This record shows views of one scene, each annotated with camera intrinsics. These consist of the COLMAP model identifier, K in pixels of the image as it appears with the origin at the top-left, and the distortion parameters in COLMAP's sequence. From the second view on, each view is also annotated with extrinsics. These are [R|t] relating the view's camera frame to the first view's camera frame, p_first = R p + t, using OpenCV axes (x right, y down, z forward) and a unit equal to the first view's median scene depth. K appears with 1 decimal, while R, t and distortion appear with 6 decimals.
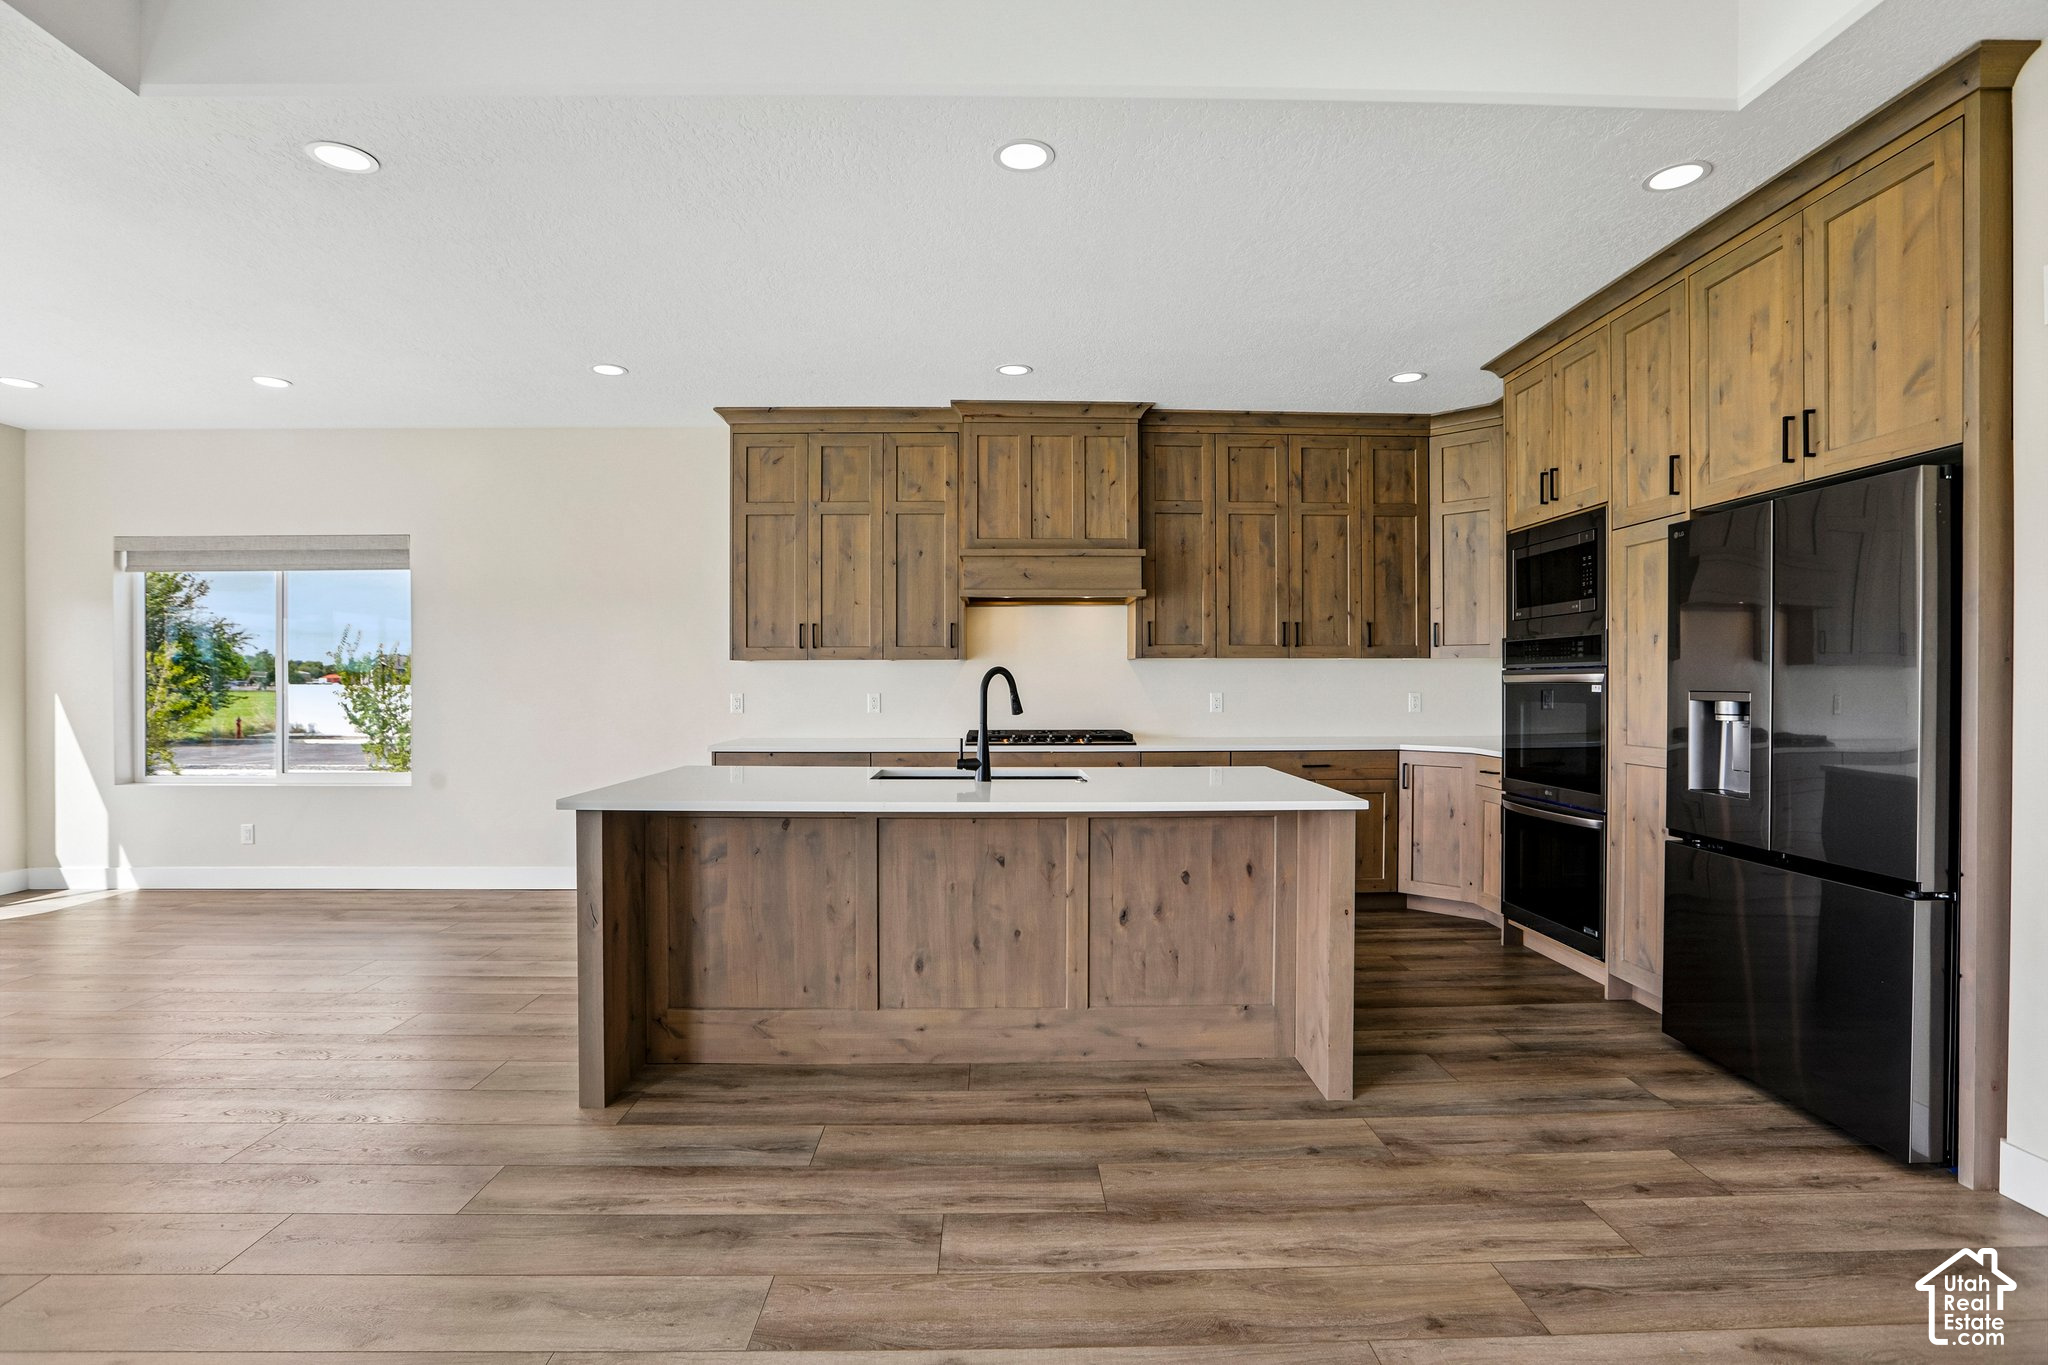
lens RADIAL K [[959.2, 0, 1020.6], [0, 959.2, 688.7], [0, 0, 1]] dist [-0.059600, 0.025942]
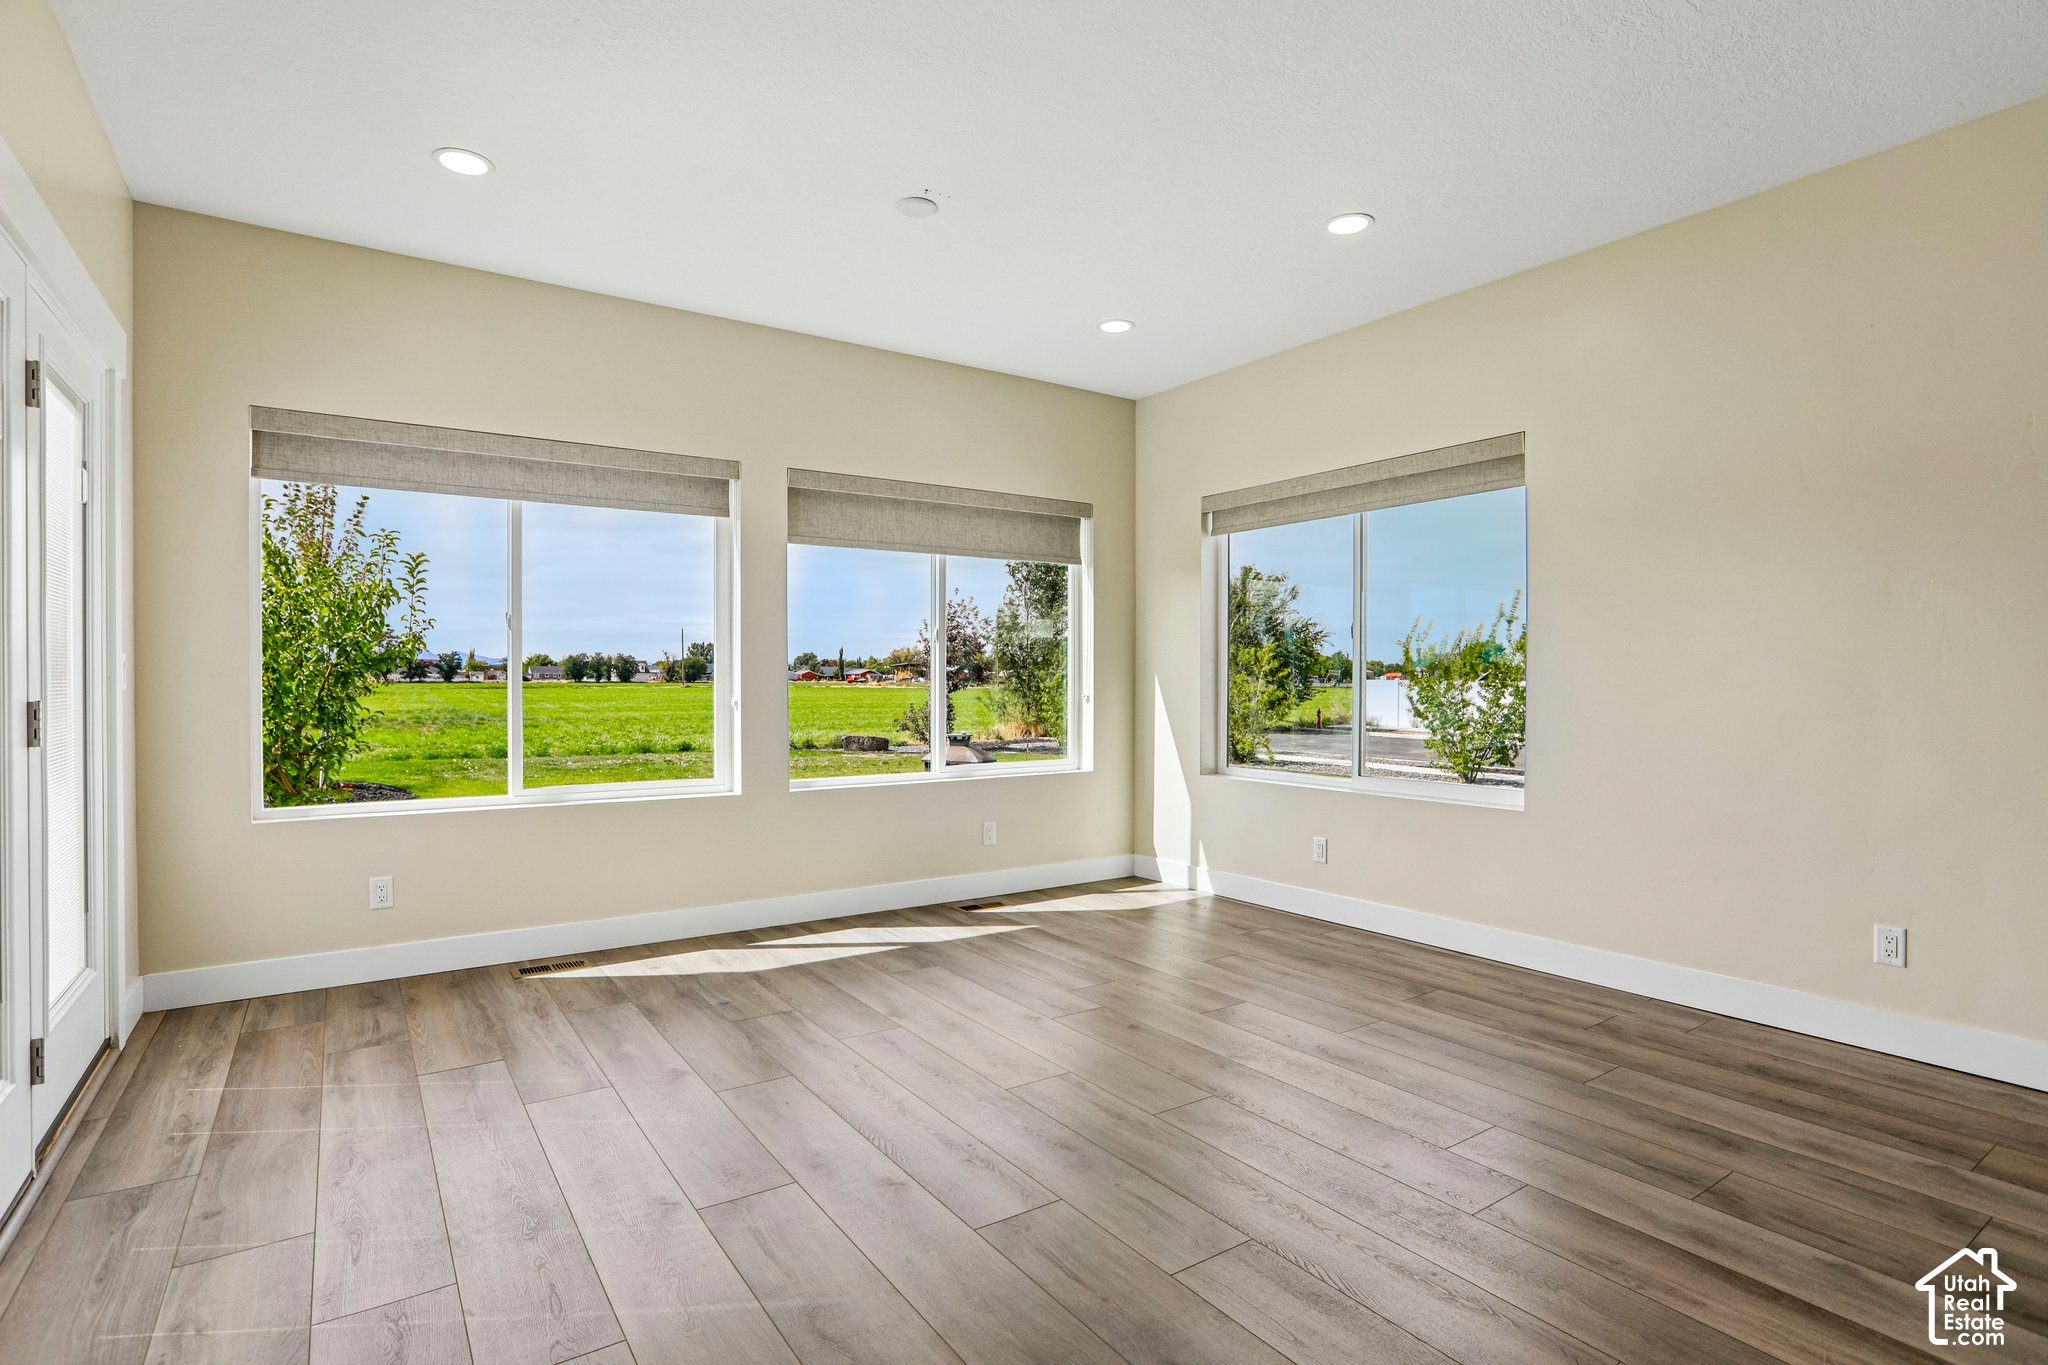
lens RADIAL K [[1005.5, 0, 1019.5], [0, 1005.5, 686.5], [0, 0, 1]] dist [-0.064972, 0.030032]
pose [[0.548059, 0.008045, -0.836401, -0.279849], [-0.009171, 0.999951, 0.003609, 0.017675], [0.836390, 0.005692, 0.548106, 0.342881]]
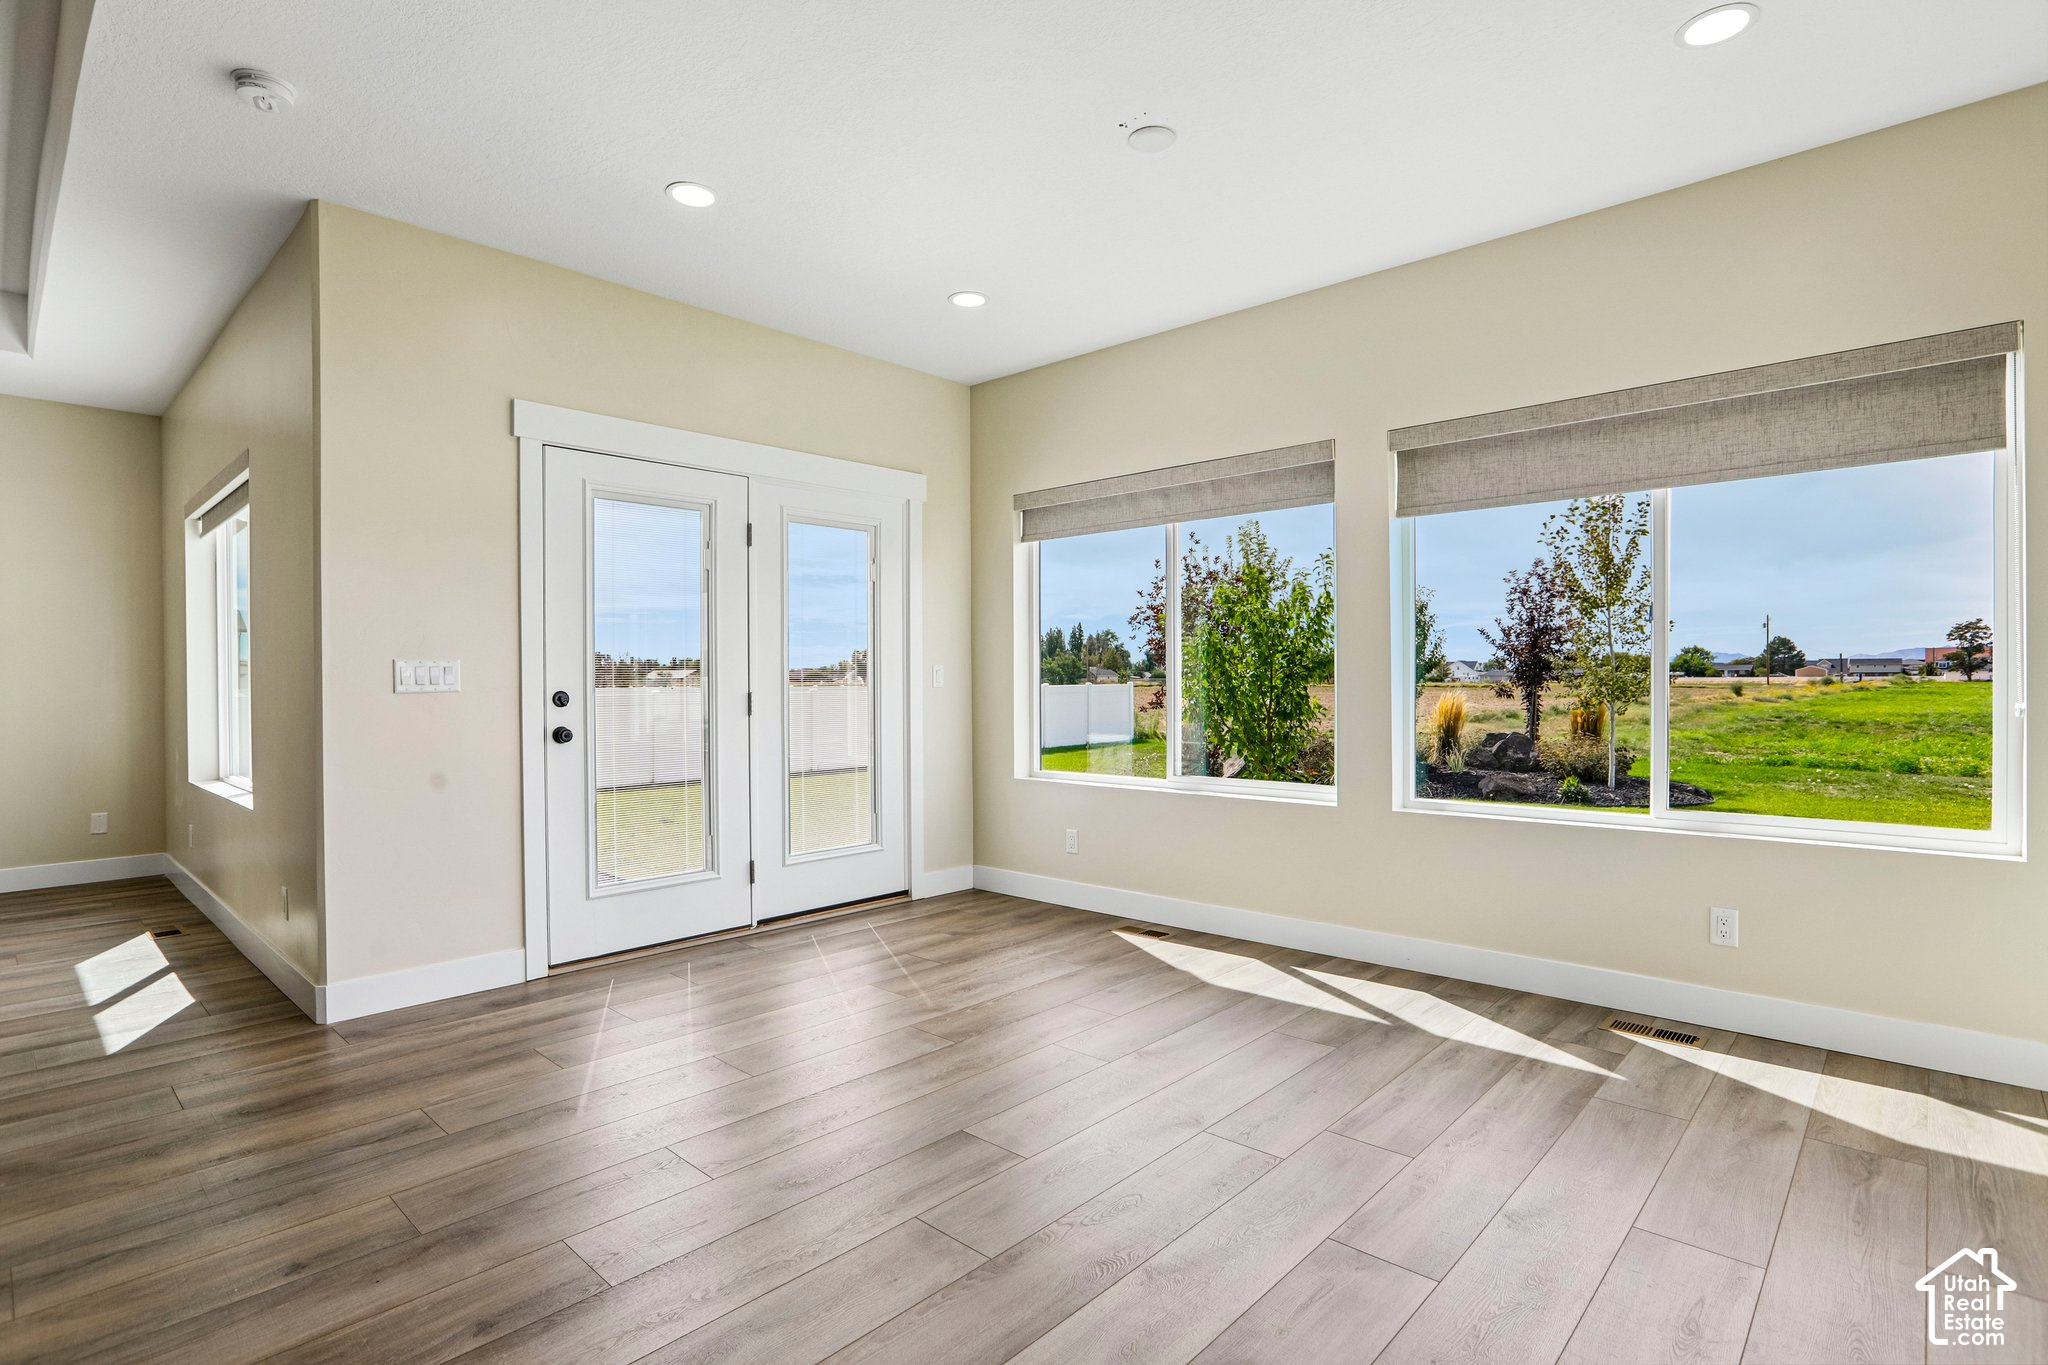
lens RADIAL K [[1005.5, 0, 1019.5], [0, 1005.5, 686.5], [0, 0, 1]] dist [-0.064972, 0.030032]
pose [[-0.695990, 0.008364, -0.718003, -0.400037], [-0.001171, 0.999918, 0.012784, 0.012927], [0.718050, 0.009738, -0.695923, 0.977016]]
